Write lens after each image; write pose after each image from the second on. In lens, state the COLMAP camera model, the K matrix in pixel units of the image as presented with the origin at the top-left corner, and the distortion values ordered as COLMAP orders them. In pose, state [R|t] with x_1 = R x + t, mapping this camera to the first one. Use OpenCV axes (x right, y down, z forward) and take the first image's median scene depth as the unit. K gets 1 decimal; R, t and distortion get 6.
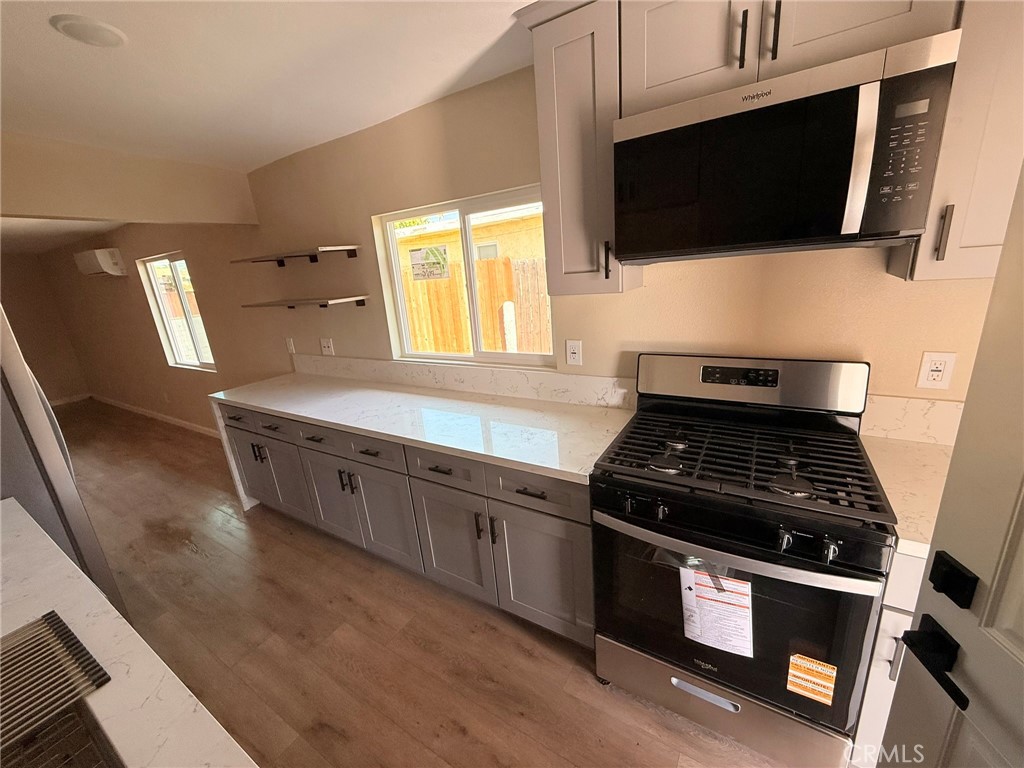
lens RADIAL K [[408.2, 0, 514.5], [0, 408.2, 384.3], [0, 0, 1]] dist [-0.002701, -0.000472]
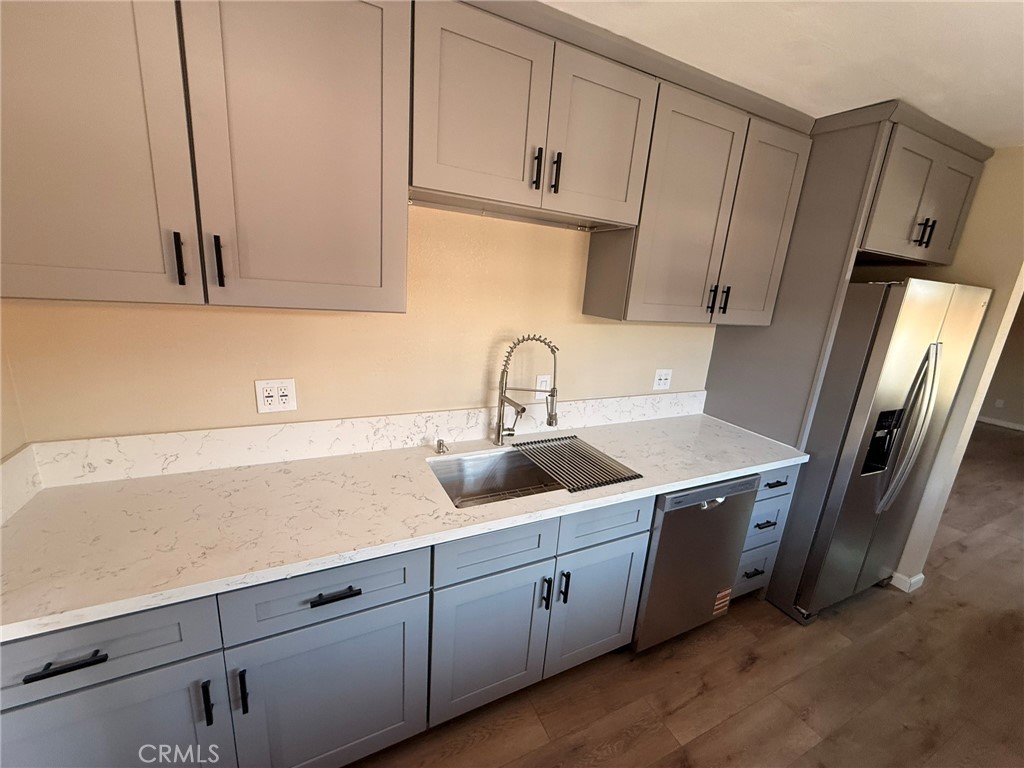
lens RADIAL K [[408.2, 0, 506.5], [0, 408.2, 384.5], [0, 0, 1]] dist [-0.002701, -0.000472]
pose [[-0.549335, 0.243263, -0.799408, 0.197249], [-0.256027, 0.861671, 0.438147, -0.160528], [0.795412, 0.445360, -0.411065, 0.430901]]
